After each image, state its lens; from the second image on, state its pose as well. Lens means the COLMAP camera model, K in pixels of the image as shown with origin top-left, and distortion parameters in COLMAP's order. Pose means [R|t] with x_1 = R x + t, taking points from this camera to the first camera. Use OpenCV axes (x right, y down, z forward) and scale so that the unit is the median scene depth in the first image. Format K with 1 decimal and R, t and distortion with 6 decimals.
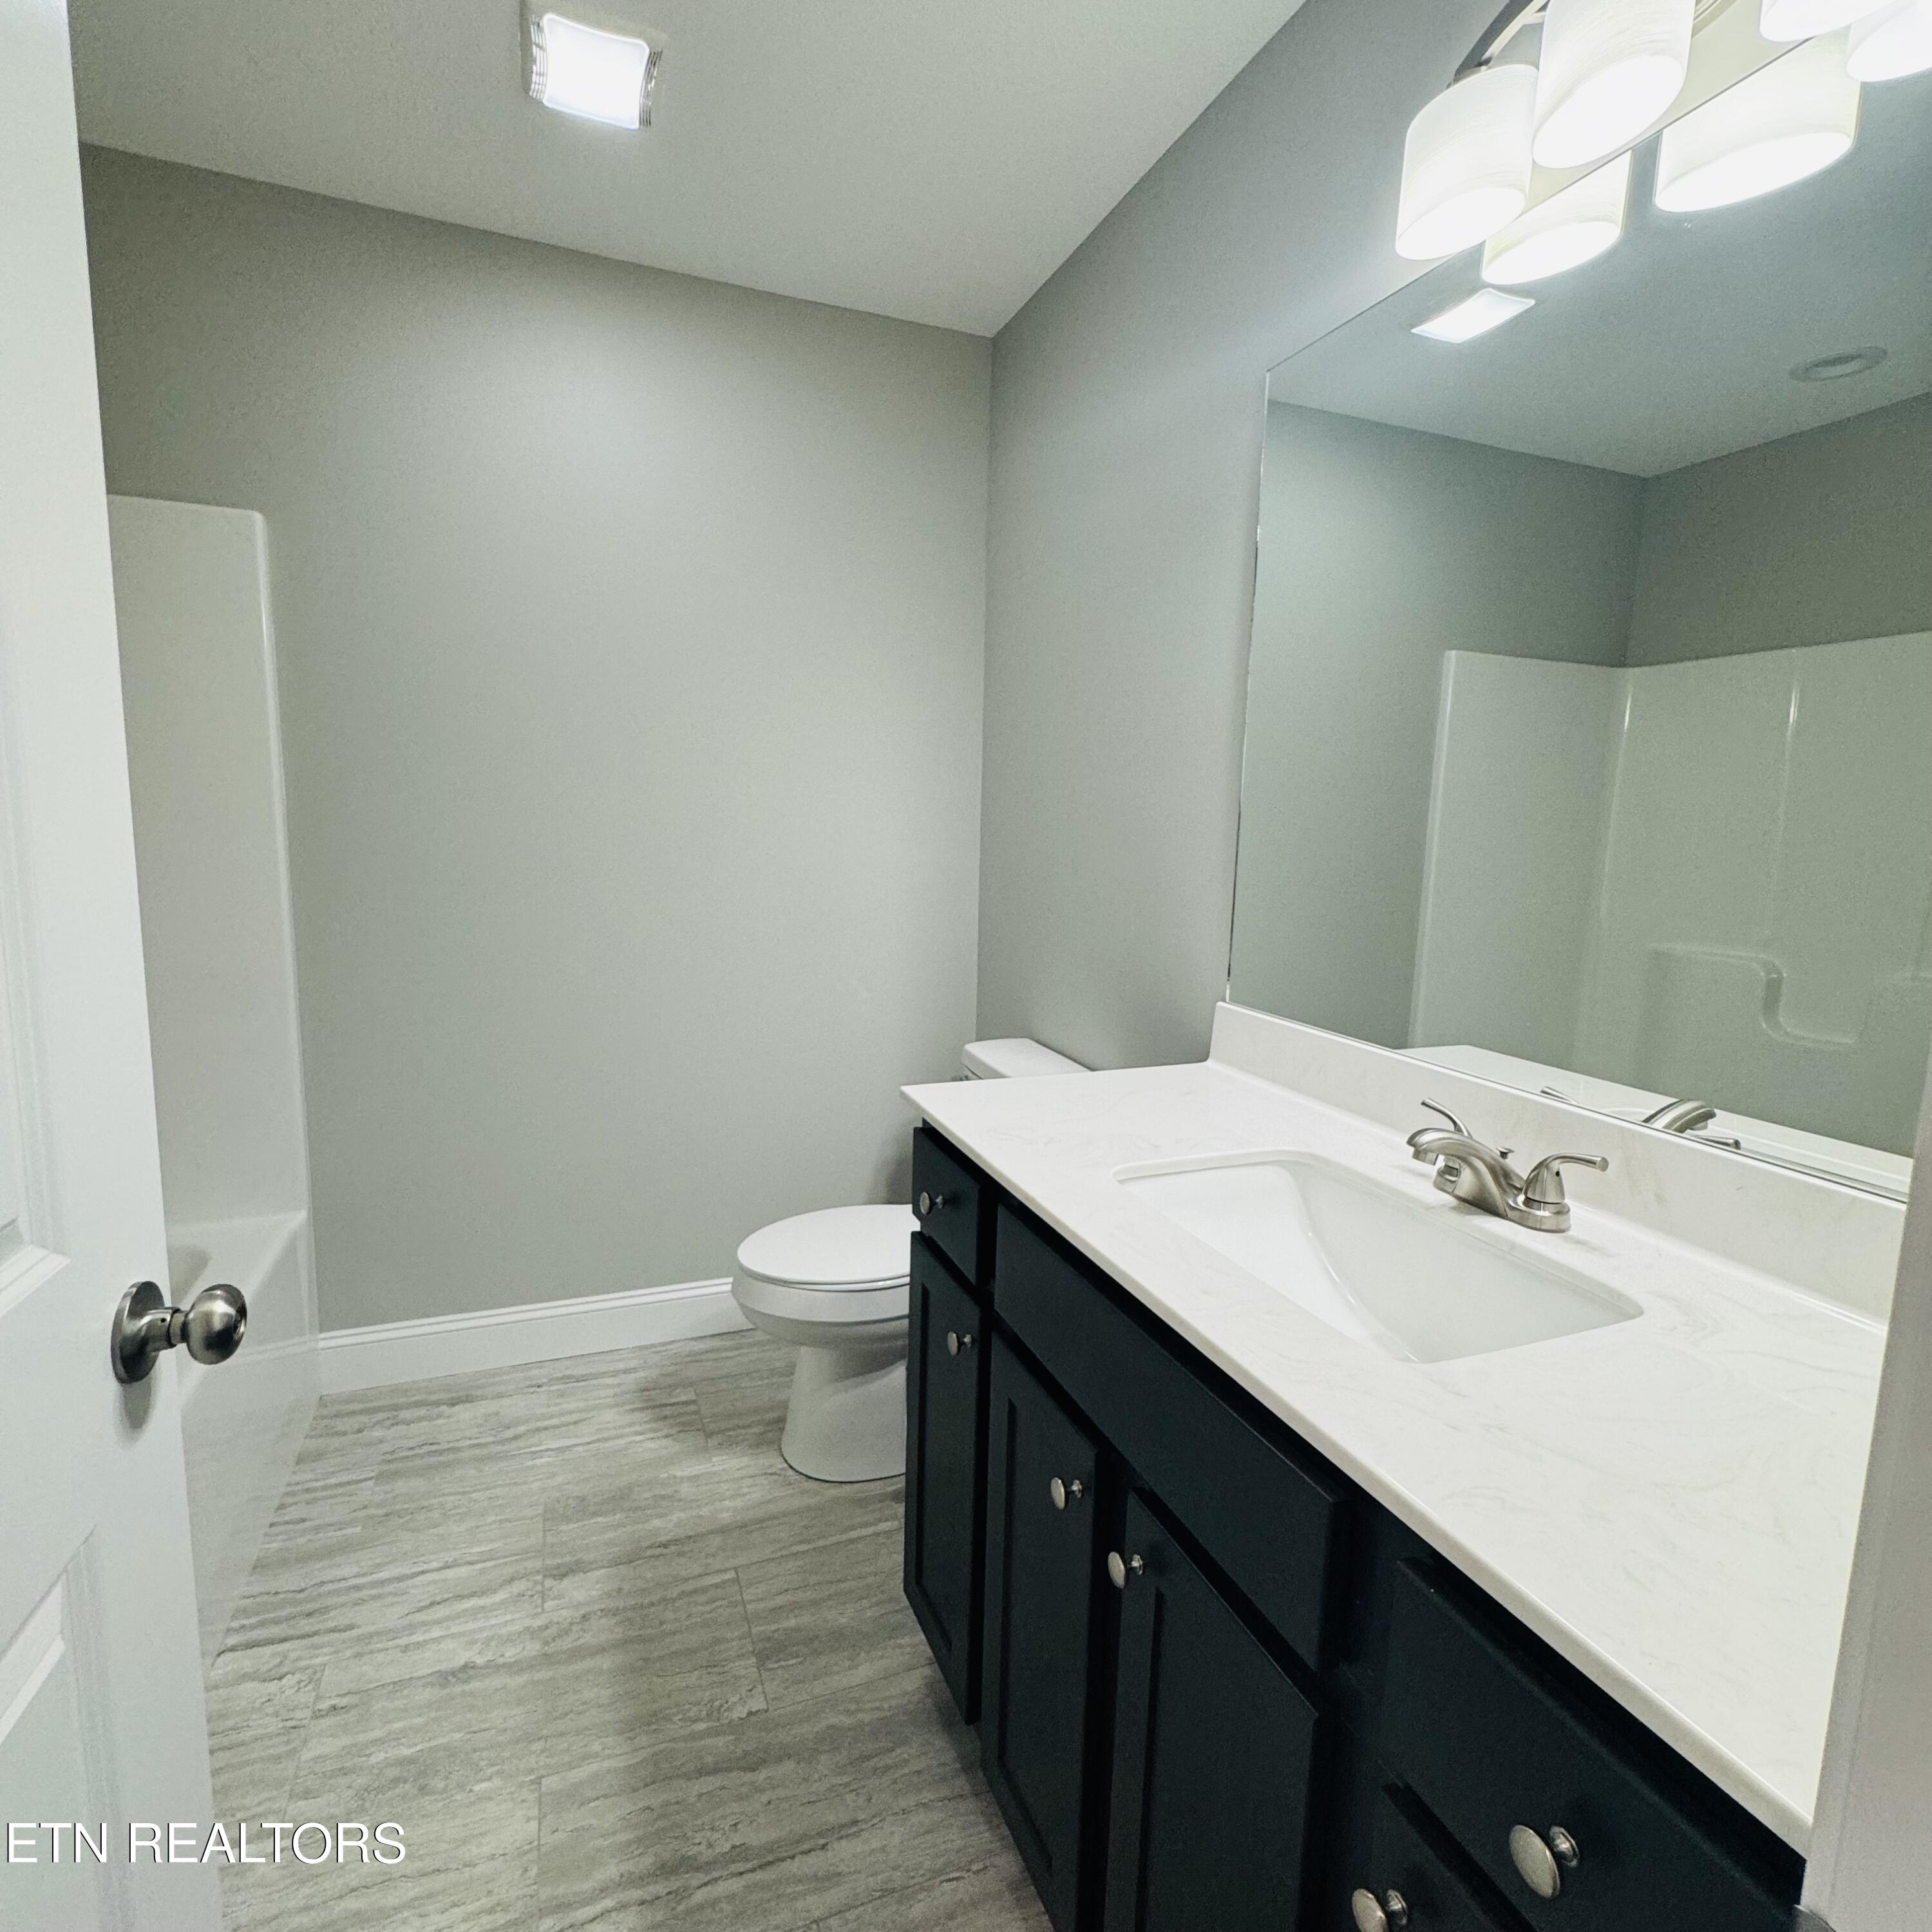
lens RADIAL K [[1026.8, 0, 961.8], [0, 1026.8, 967.5], [0, 0, 1]] dist [-0.003802, -0.001018]
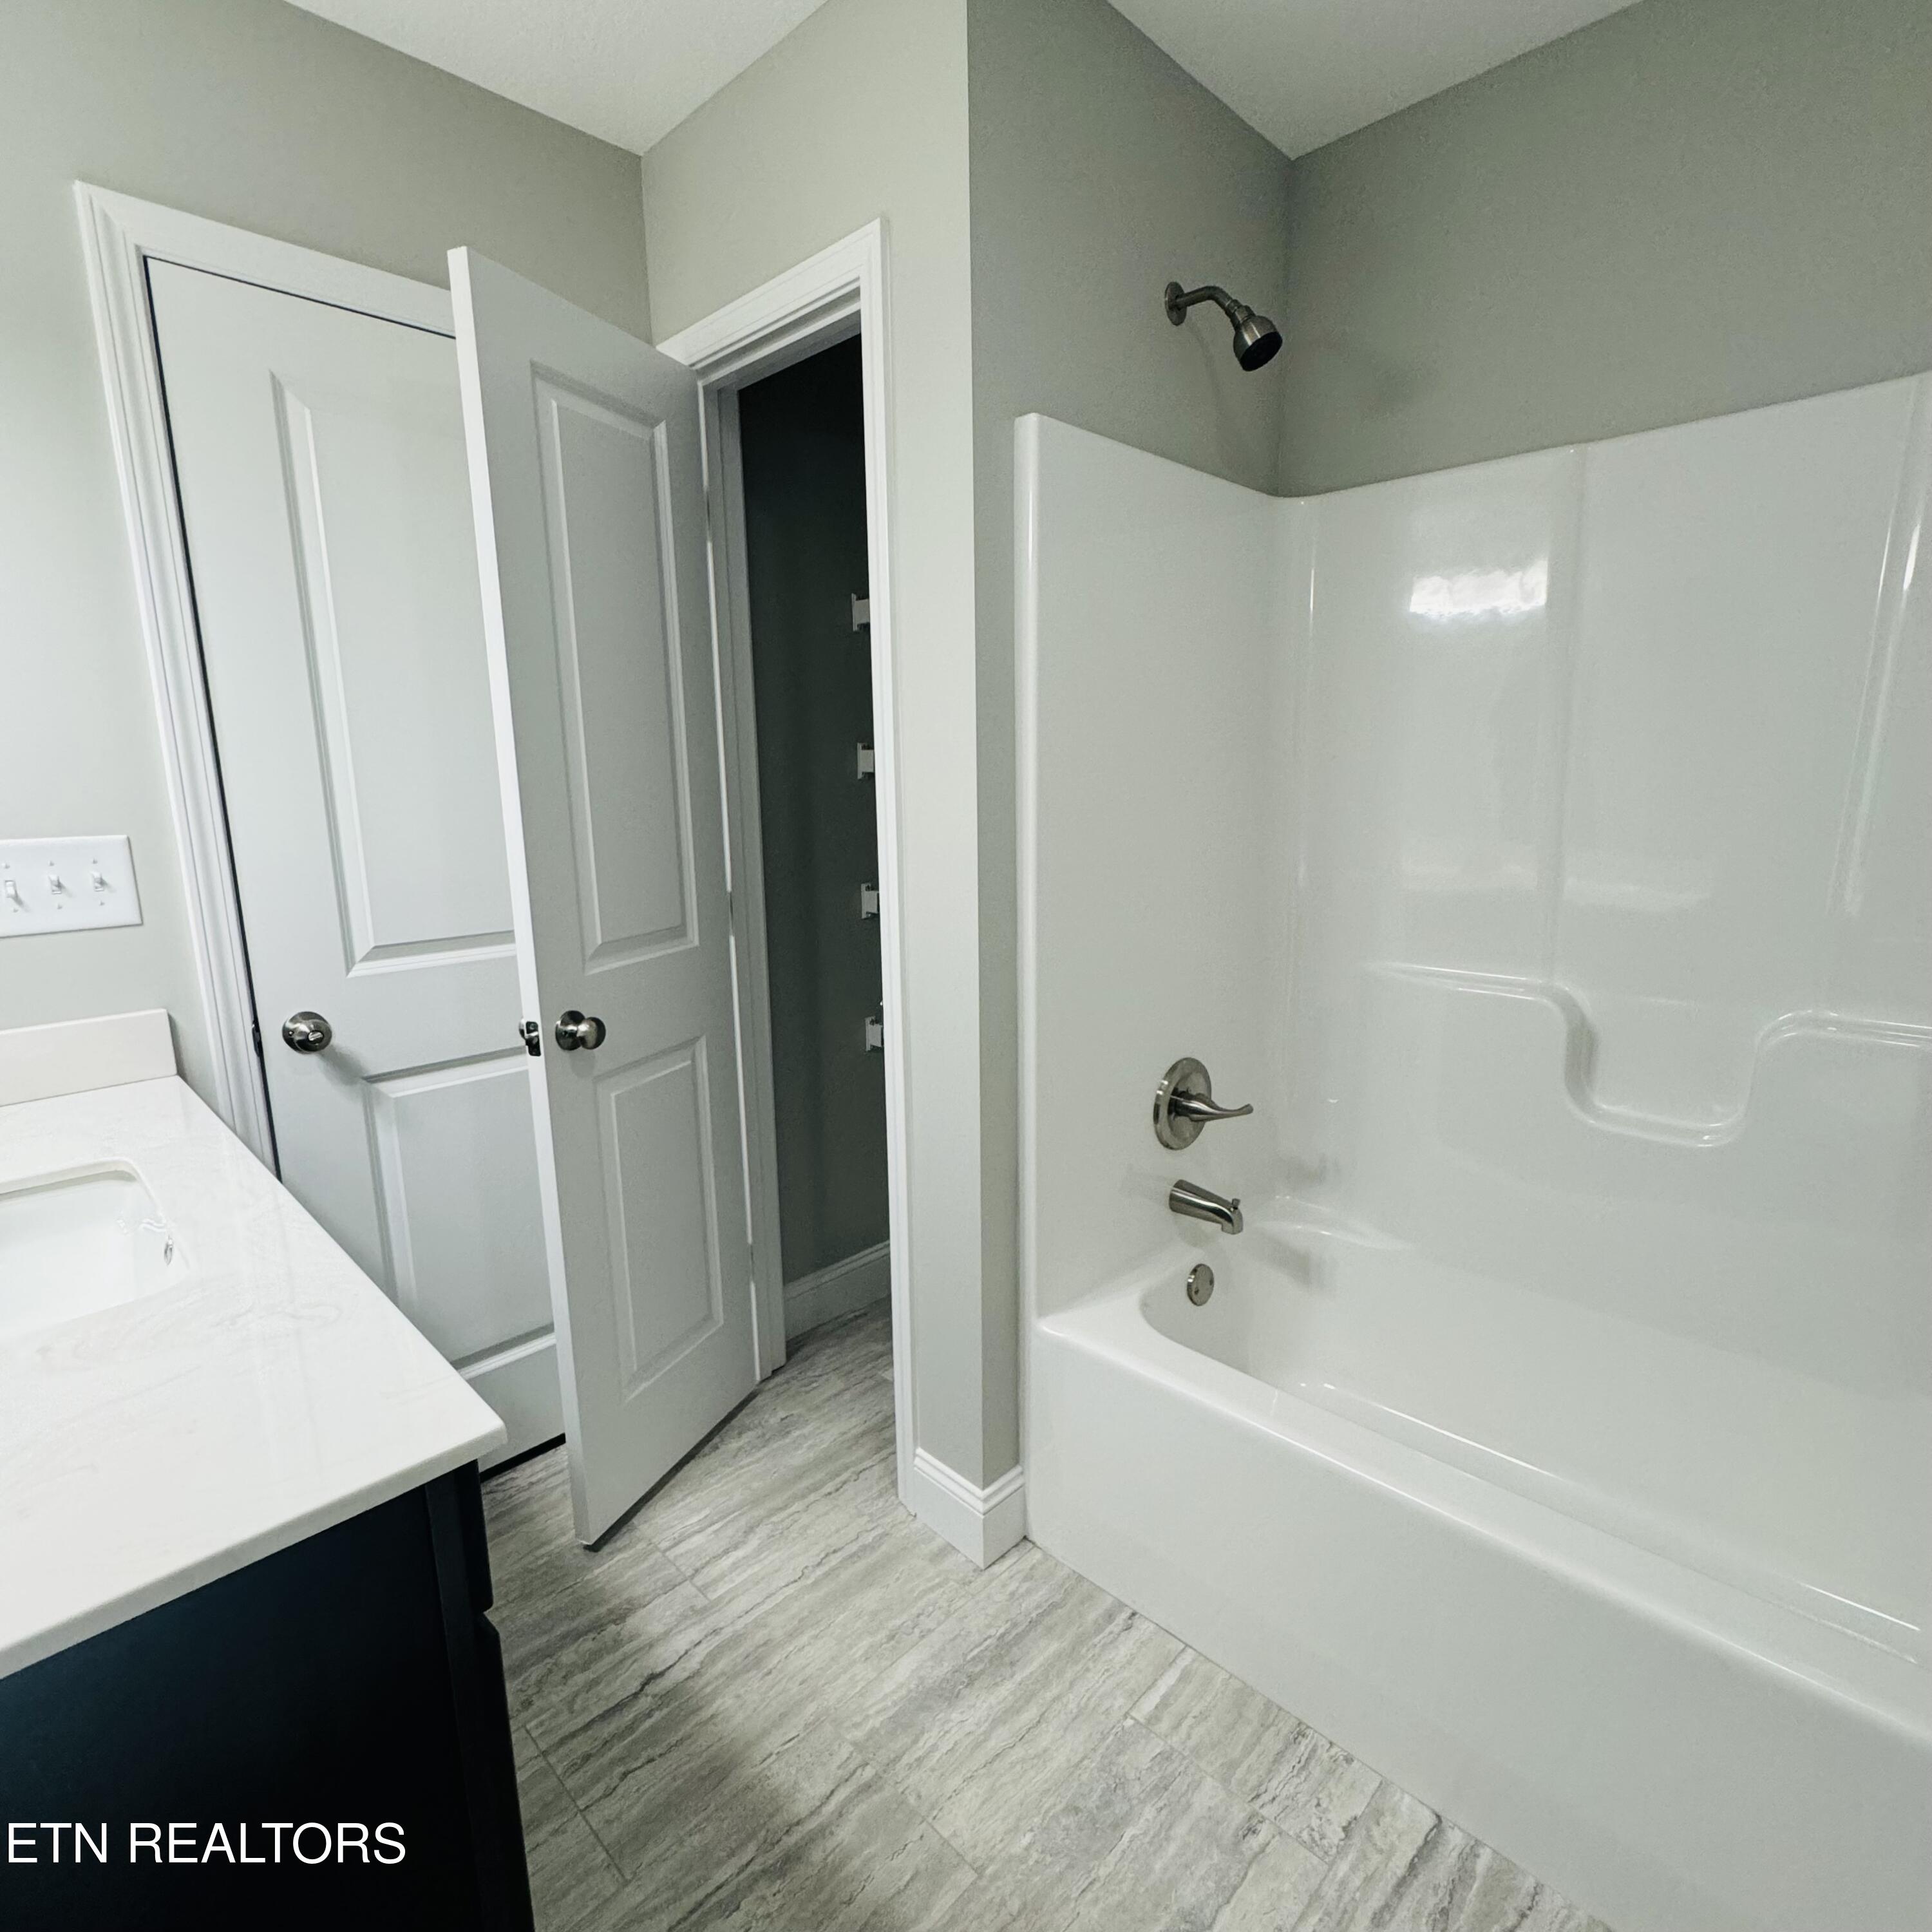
lens RADIAL K [[1026.8, 0, 963.5], [0, 1026.8, 967.7], [0, 0, 1]] dist [-0.003802, -0.001018]
pose [[-0.913103, 0.064609, -0.402577, -0.092019], [-0.068831, 0.948768, 0.308386, -0.281238], [0.401876, 0.309298, -0.861876, 1.680140]]
